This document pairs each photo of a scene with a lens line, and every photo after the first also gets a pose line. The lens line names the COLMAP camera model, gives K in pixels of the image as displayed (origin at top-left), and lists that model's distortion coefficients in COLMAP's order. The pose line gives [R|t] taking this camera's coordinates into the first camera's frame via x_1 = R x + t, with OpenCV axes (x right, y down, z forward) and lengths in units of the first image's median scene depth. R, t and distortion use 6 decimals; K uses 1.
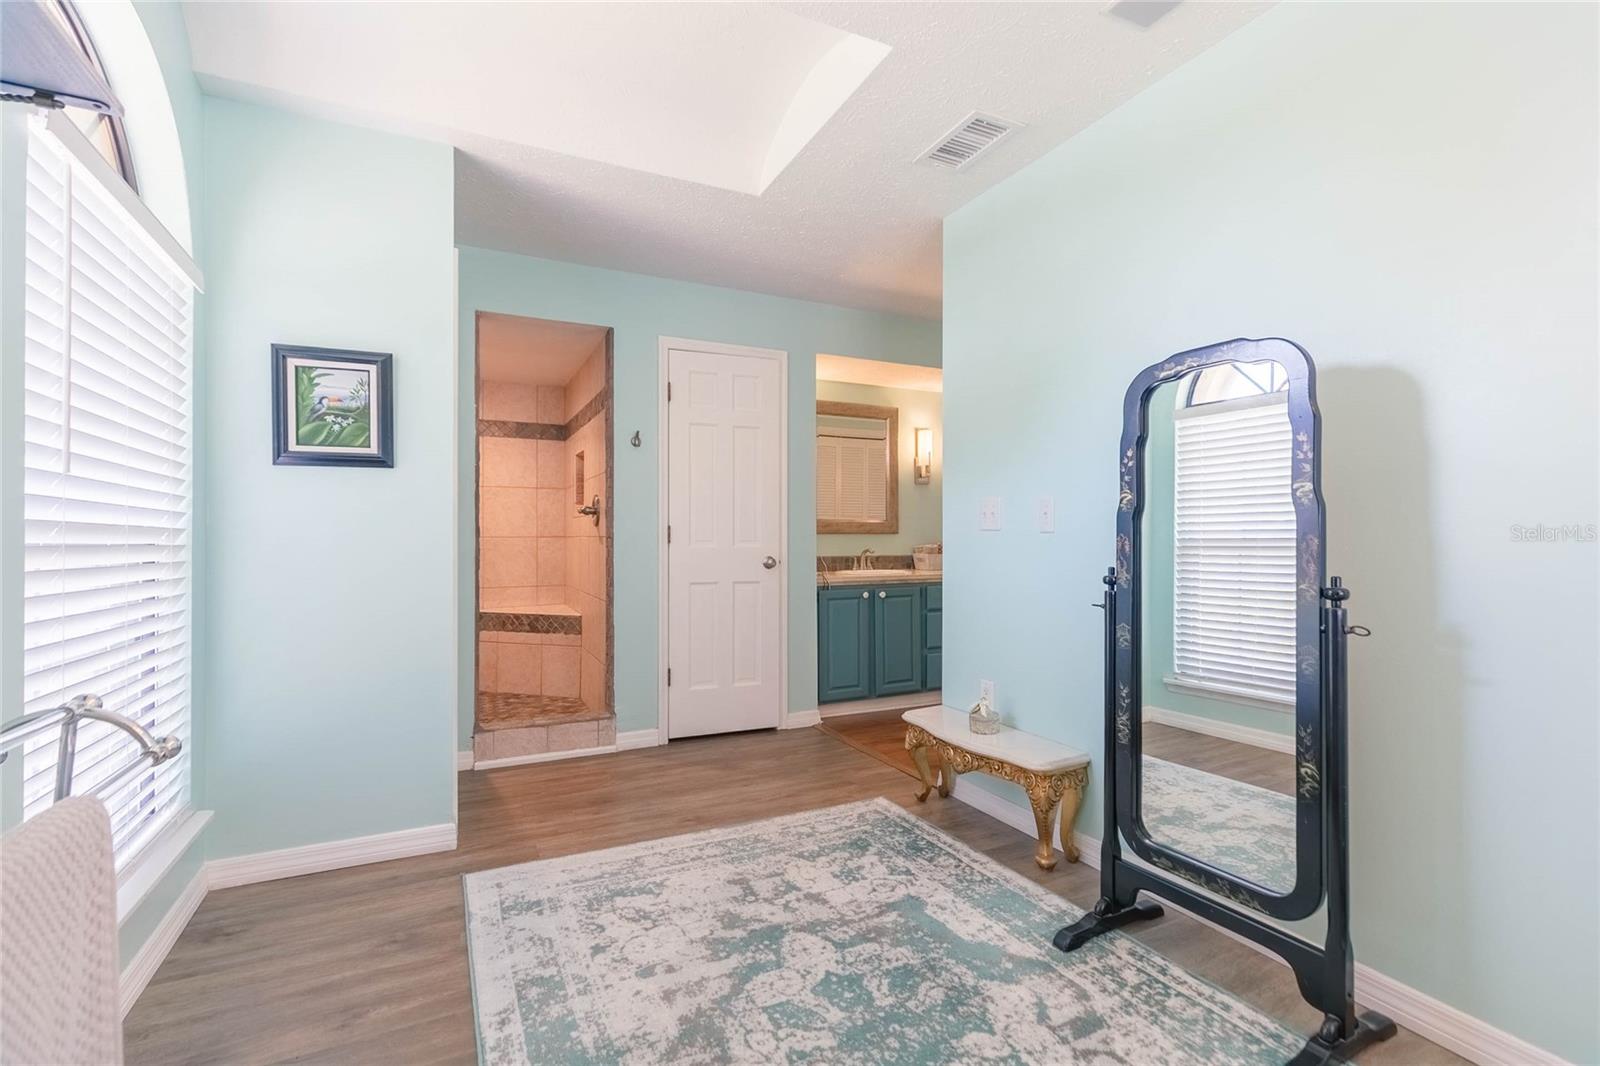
lens RADIAL K [[722.1, 0, 801.1], [0, 722.1, 536.7], [0, 0, 1]] dist [-0.006332, 0.002612]
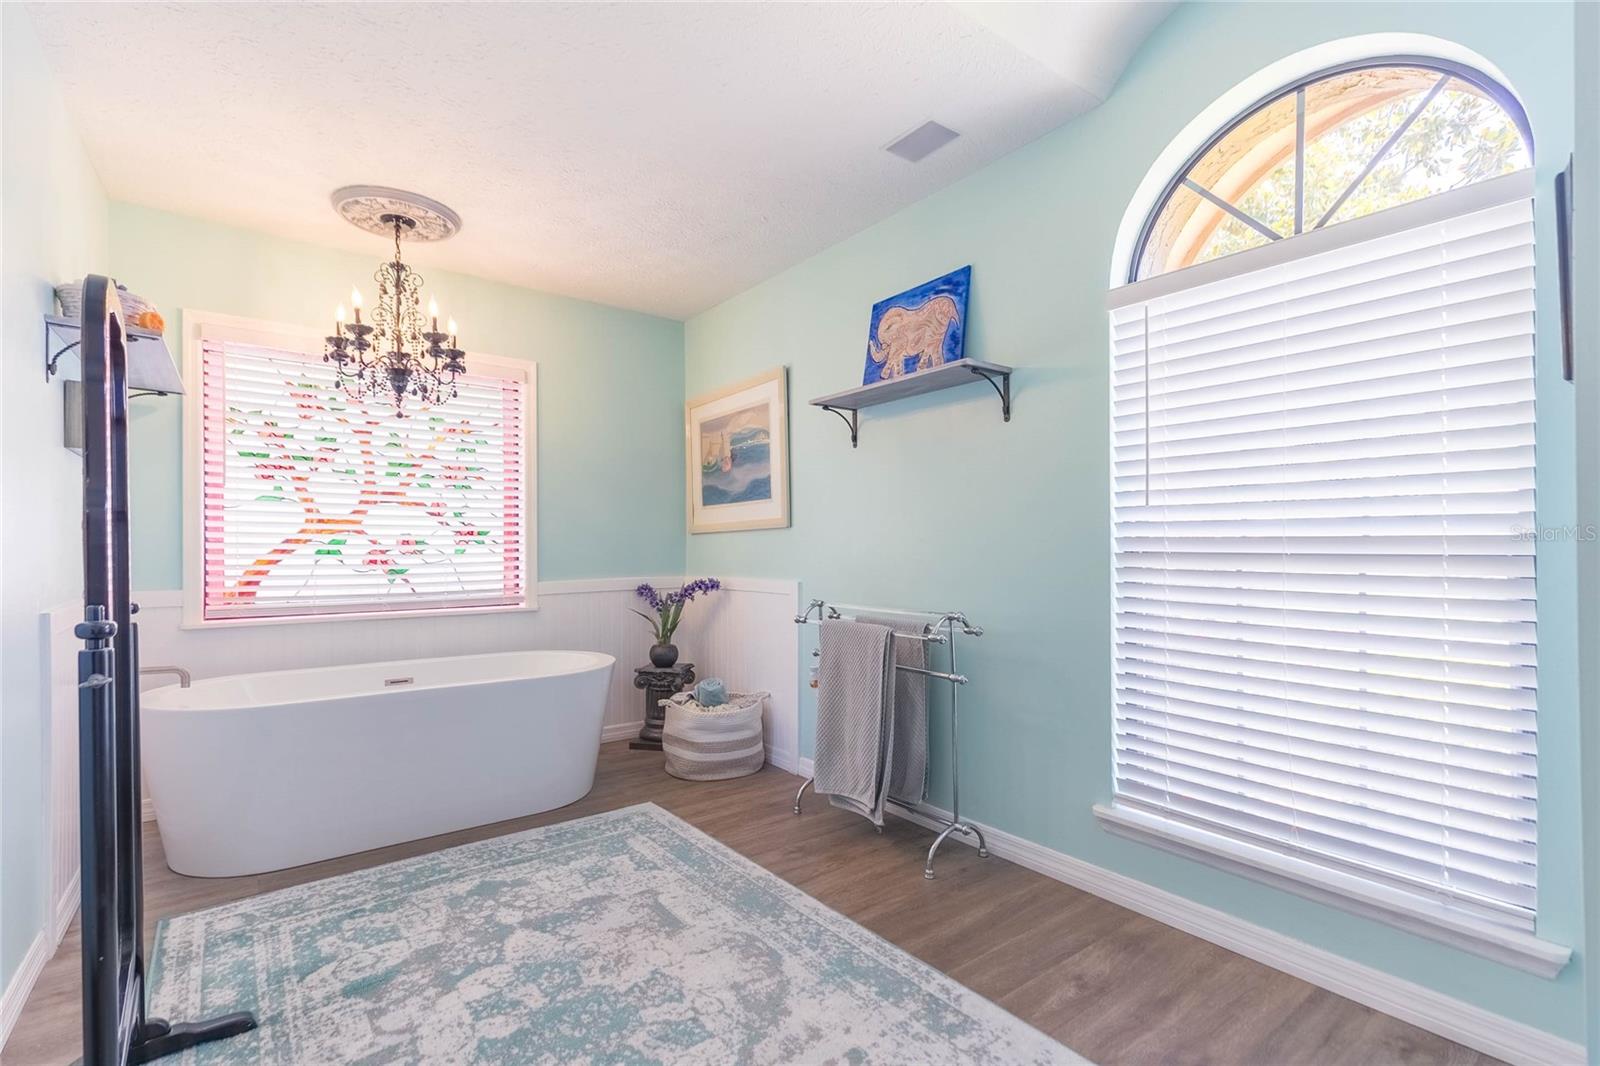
lens RADIAL K [[722.1, 0, 796.9], [0, 722.1, 542.4], [0, 0, 1]] dist [-0.006332, 0.002612]
pose [[-0.981993, 0.002046, -0.188904, 0.018168], [0.003696, 0.999958, -0.008379, -0.004998], [0.188879, -0.008926, -0.981960, 2.029246]]
